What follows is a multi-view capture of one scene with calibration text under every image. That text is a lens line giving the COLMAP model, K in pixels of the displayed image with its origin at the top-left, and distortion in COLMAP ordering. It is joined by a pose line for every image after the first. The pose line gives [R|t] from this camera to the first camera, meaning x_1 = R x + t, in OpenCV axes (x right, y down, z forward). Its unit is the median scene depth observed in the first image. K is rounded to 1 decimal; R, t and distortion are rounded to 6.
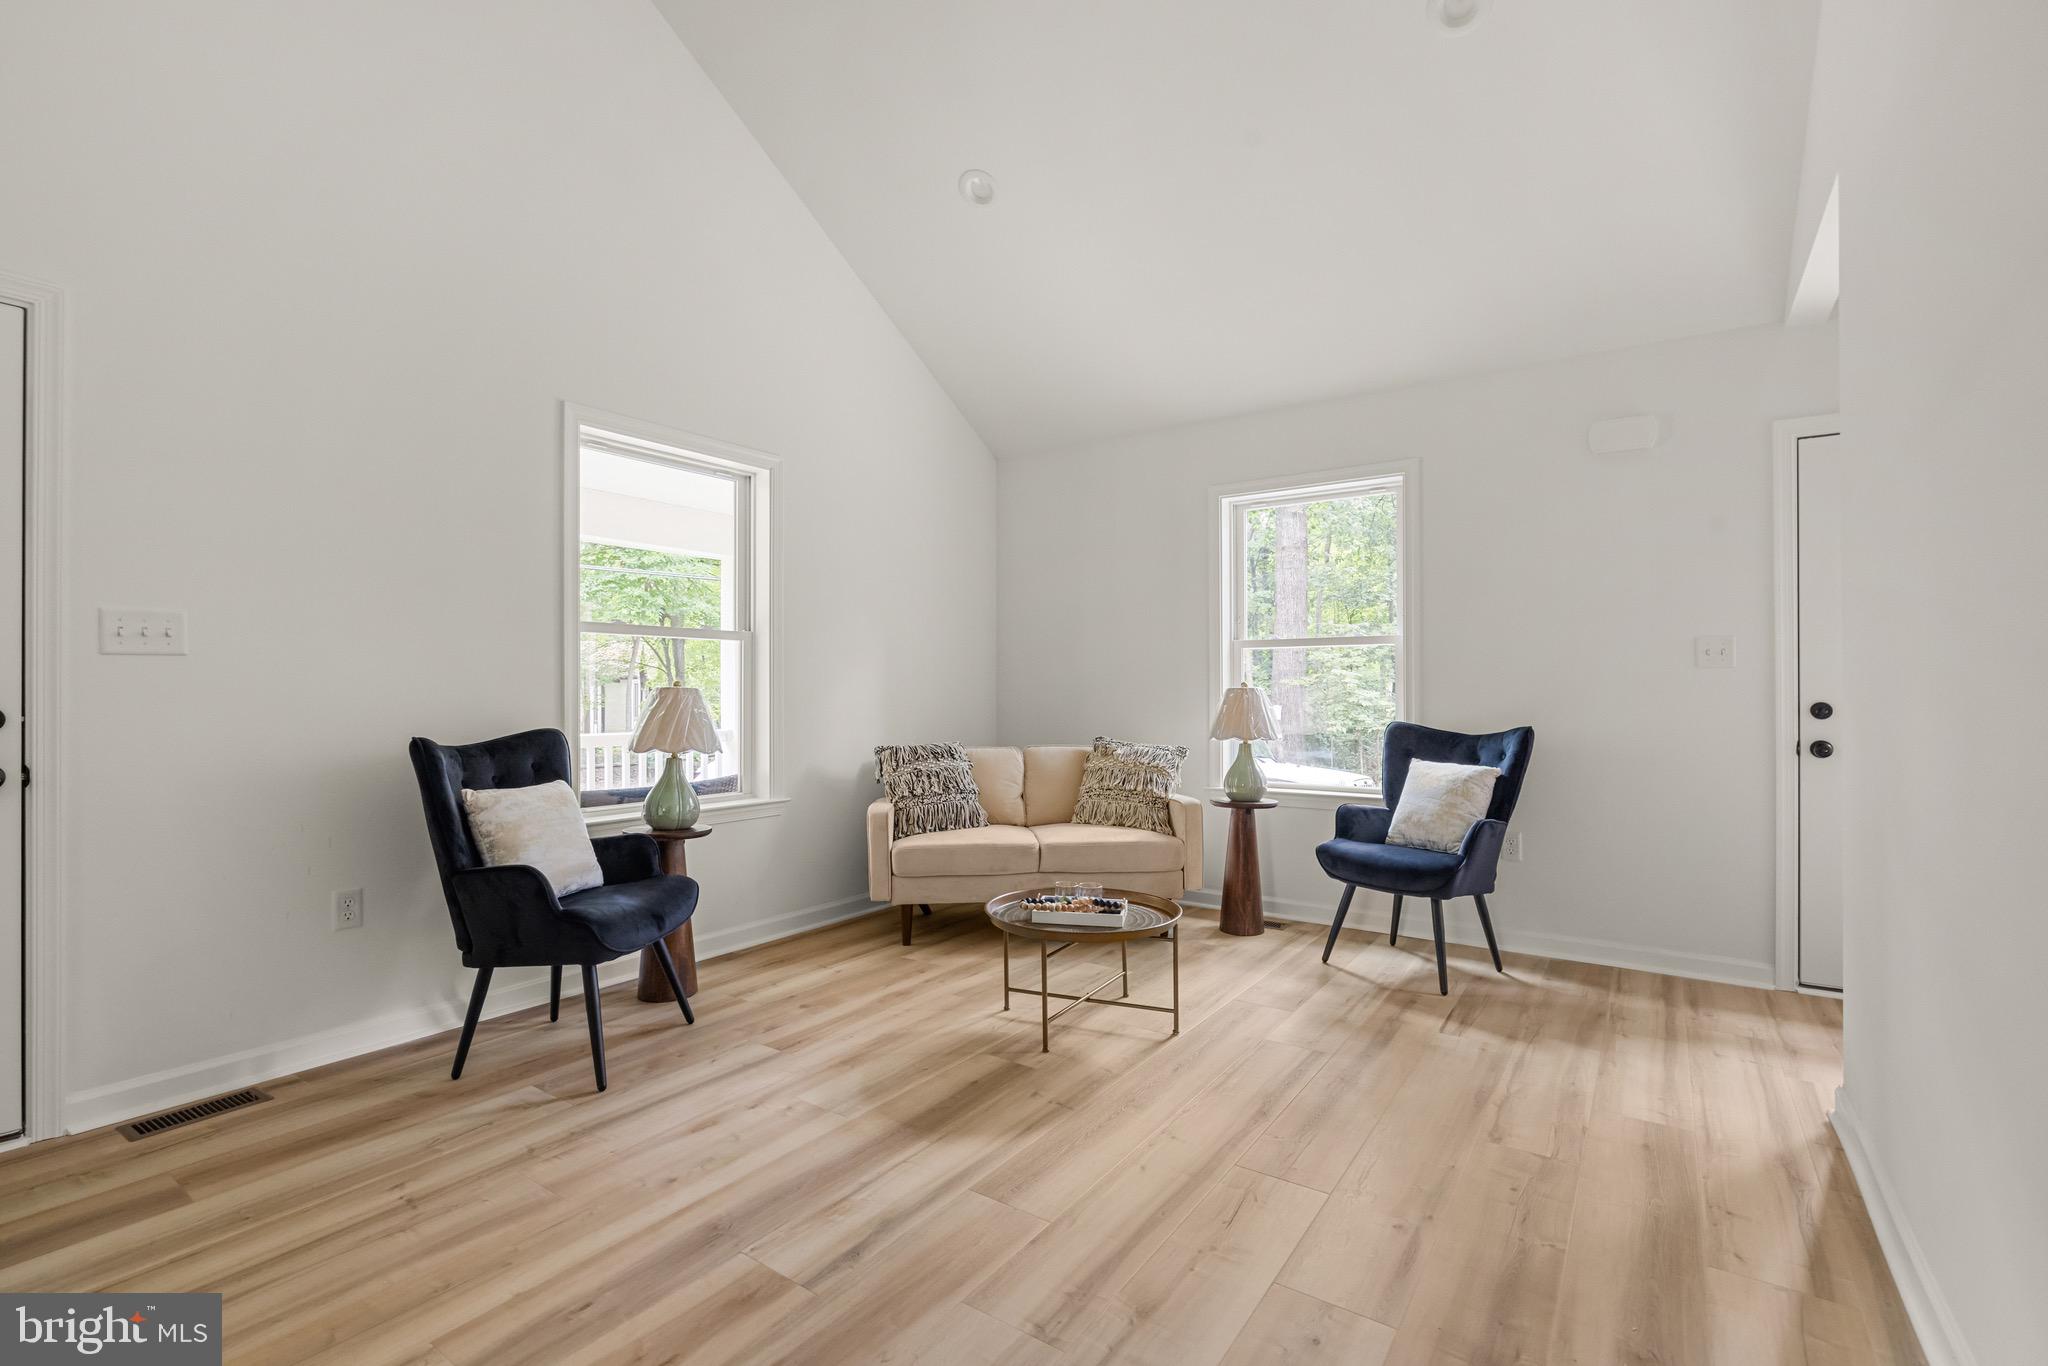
lens RADIAL K [[908.1, 0, 1027.2], [0, 908.1, 704.7], [0, 0, 1]] dist [-0.009760, 0.000098]
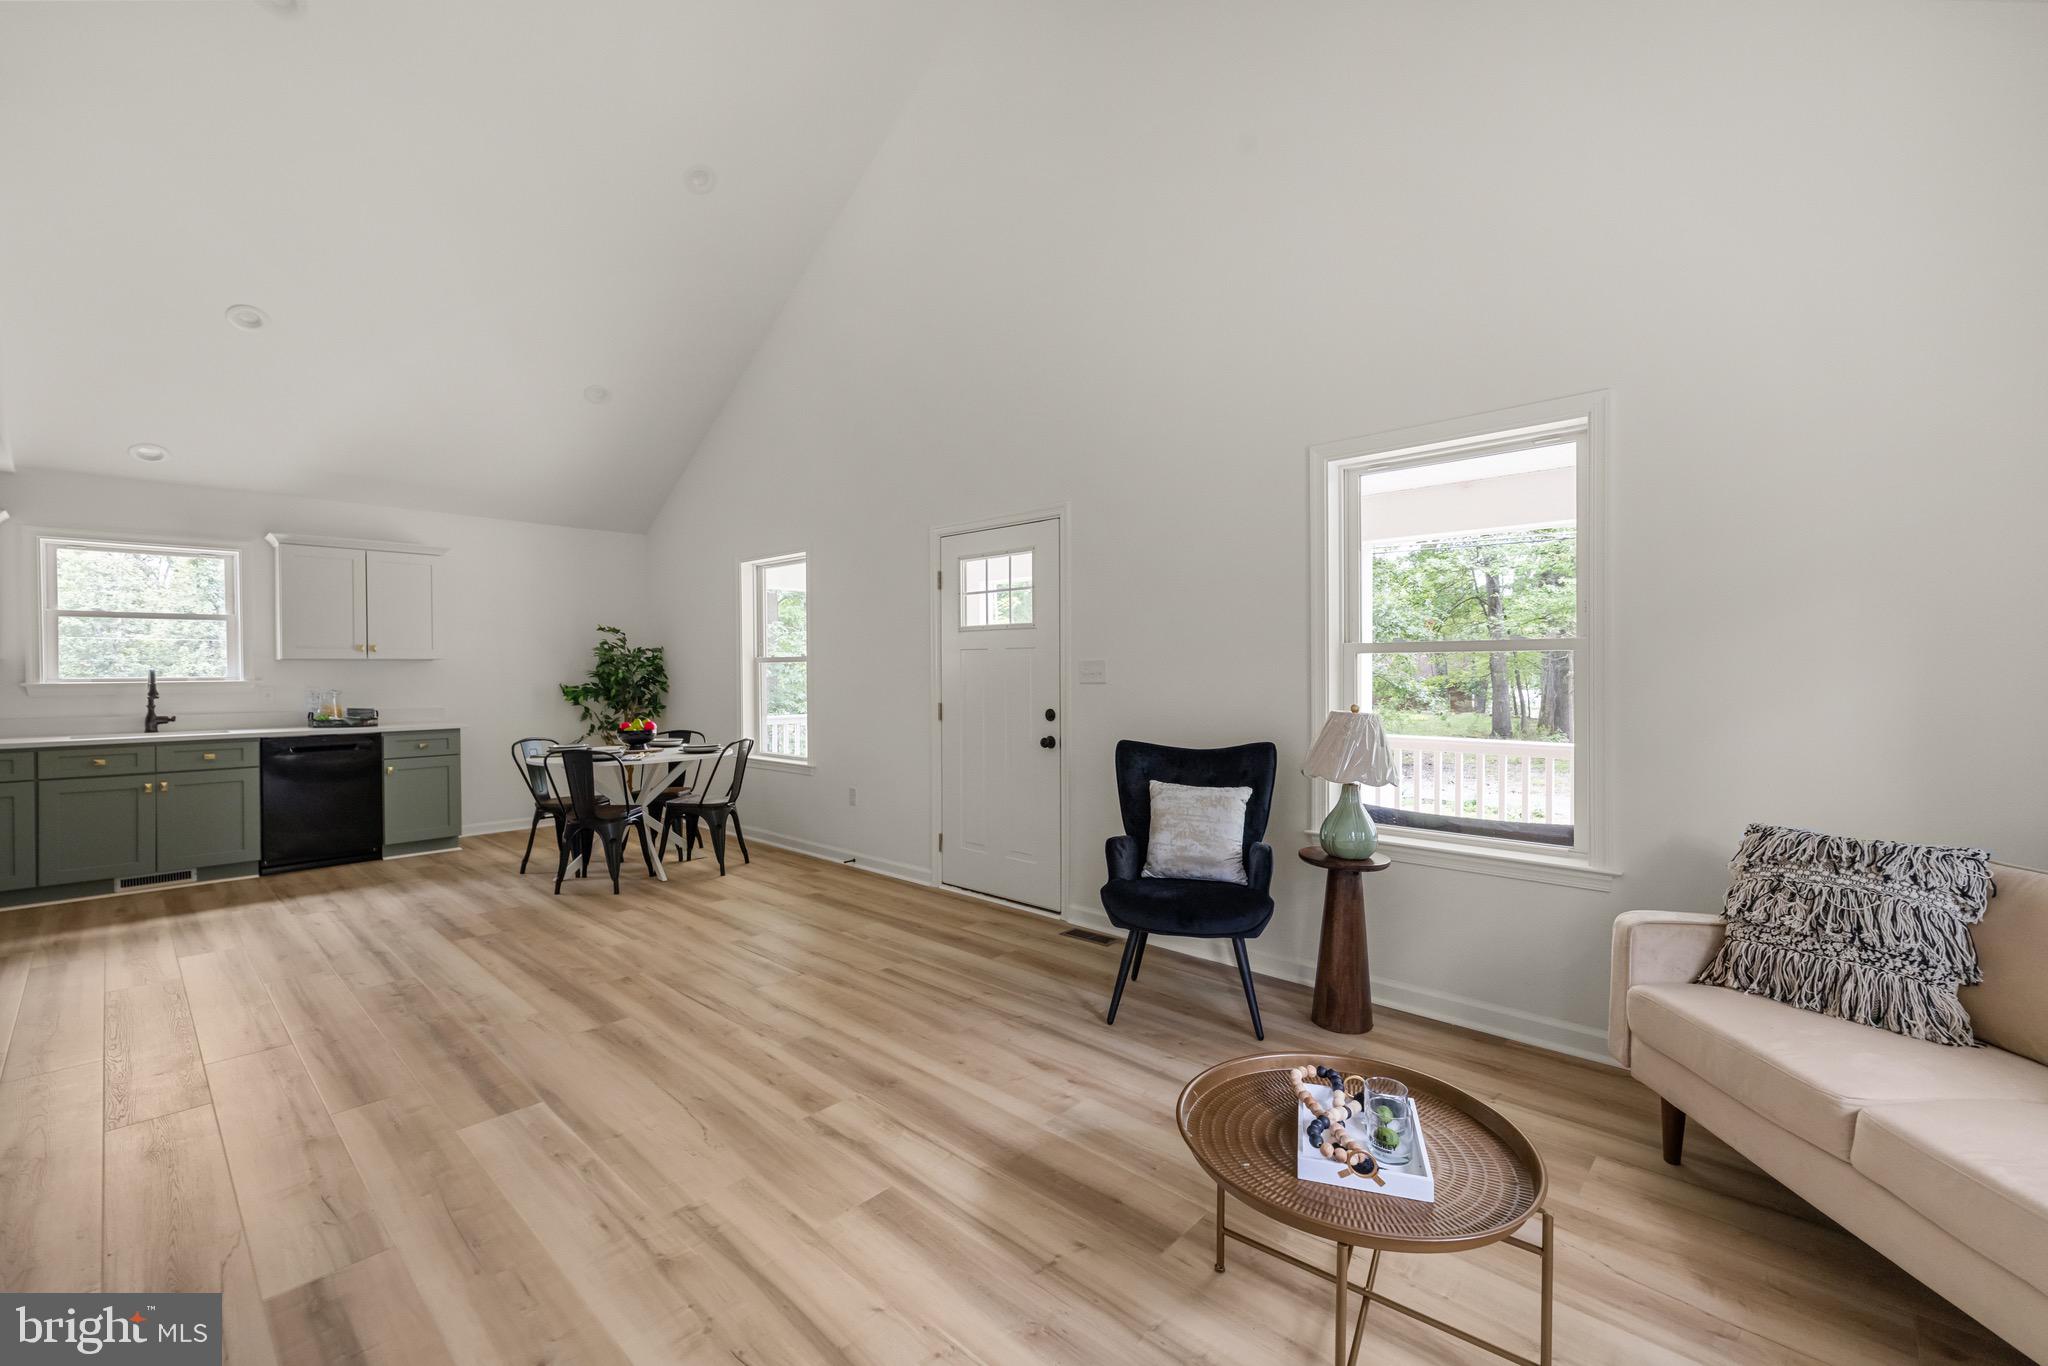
lens RADIAL K [[869.6, 0, 1032.7], [0, 869.6, 678.3], [0, 0, 1]] dist [-0.003225, 0.000575]
pose [[-0.142360, 0.011866, -0.989744, 0.667131], [-0.012263, 0.999830, 0.013750, -0.072937], [0.989739, 0.014094, -0.142190, 0.915203]]
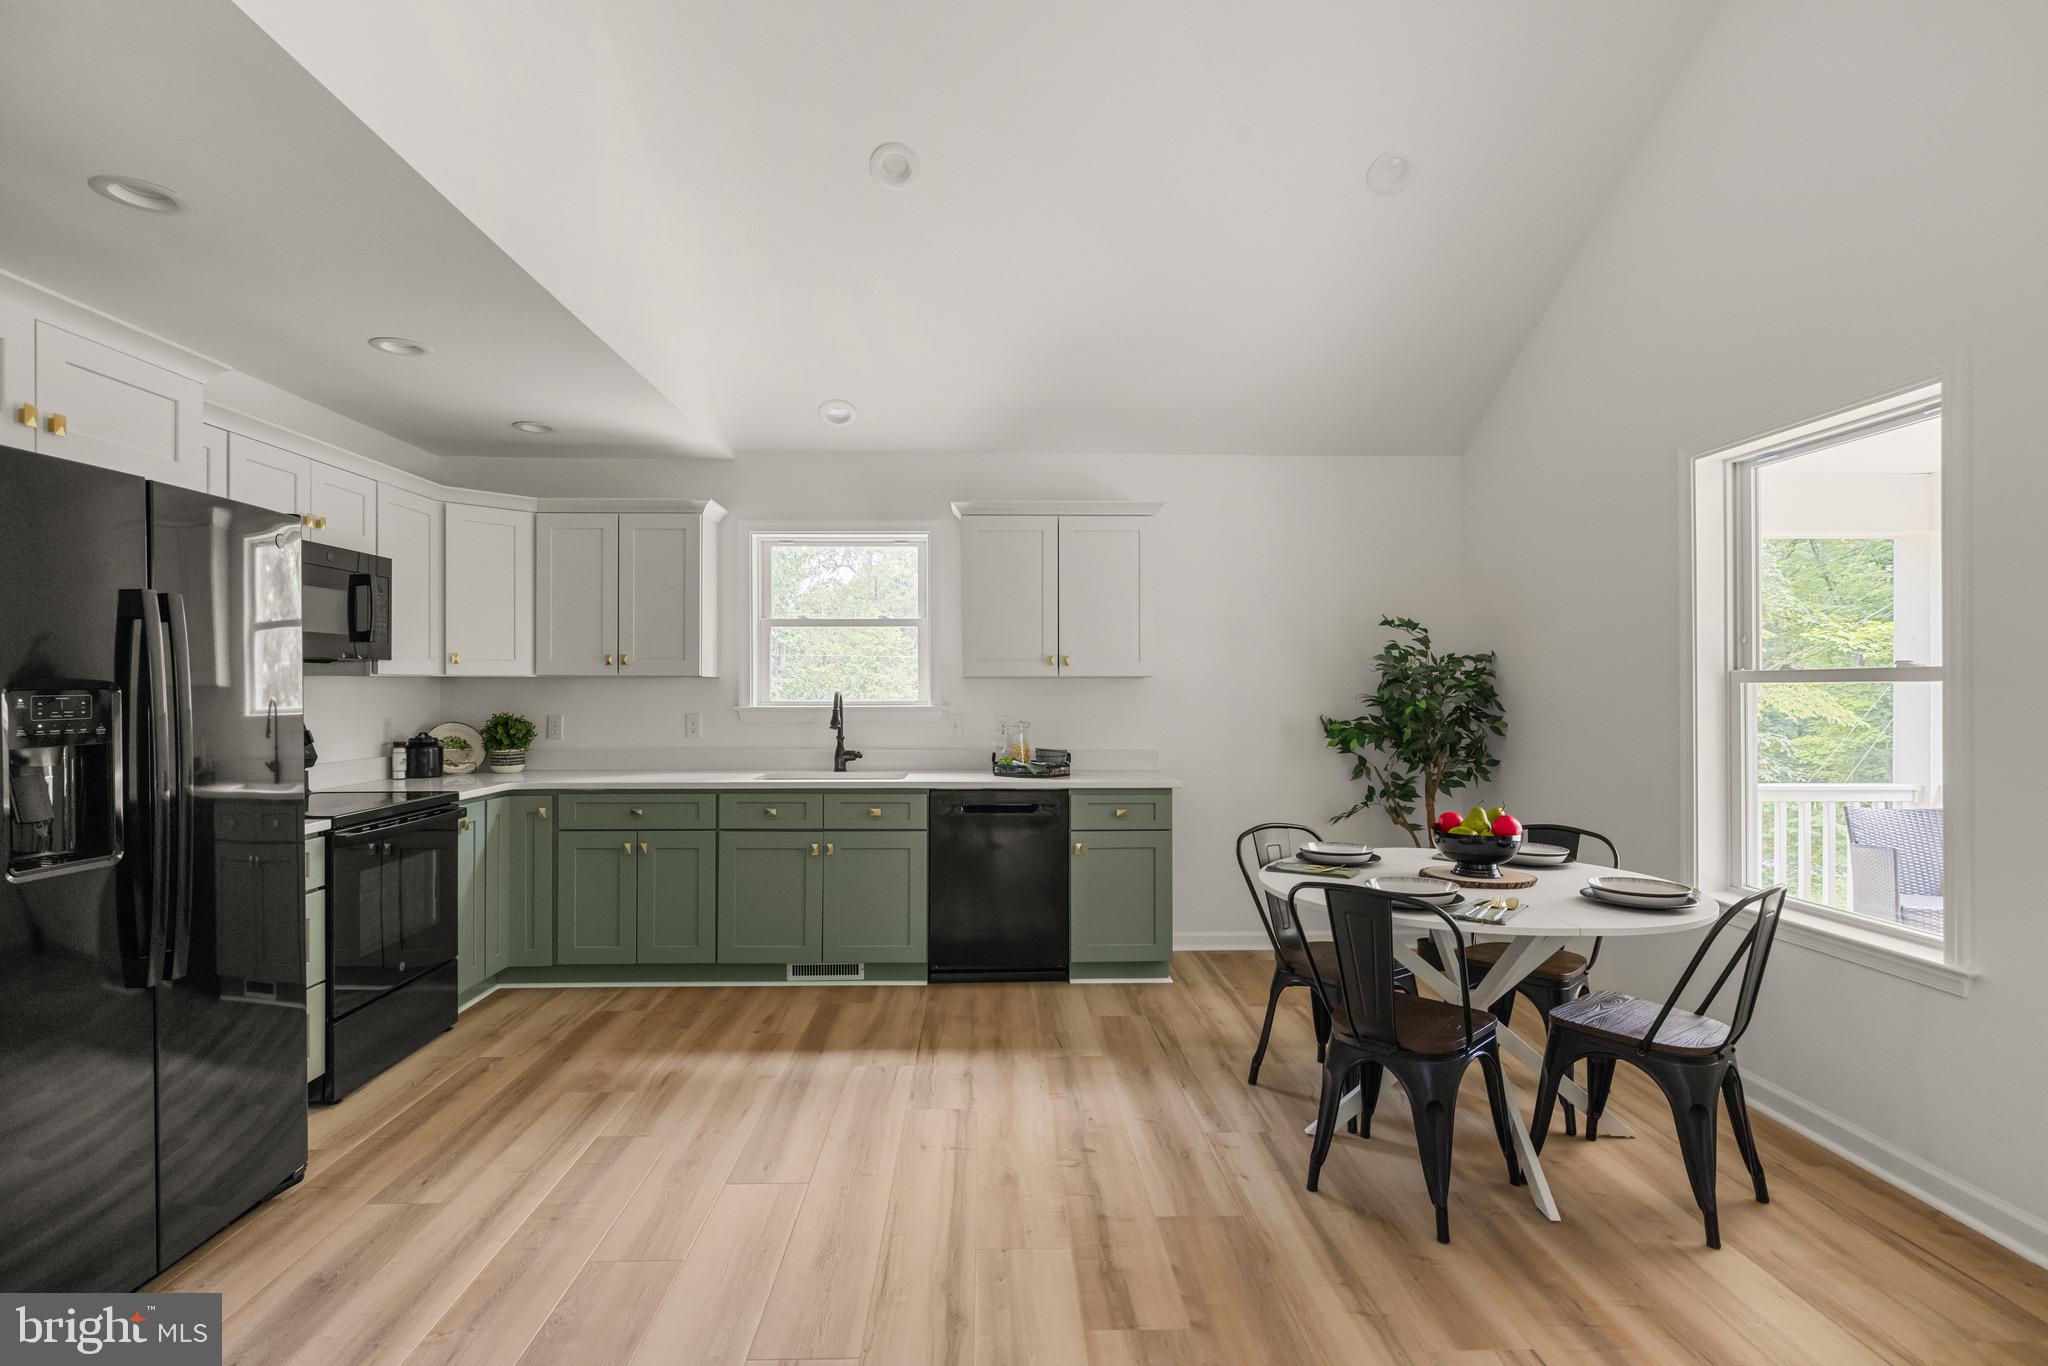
lens RADIAL K [[1007.9, 0, 1009.0], [0, 1007.9, 684.4], [0, 0, 1]] dist [-0.003569, 0.000371]
pose [[-0.806869, 0.000262, -0.590730, 0.579377], [-0.009408, 0.999867, 0.013293, -0.073636], [0.590656, 0.016283, -0.806759, 0.849159]]
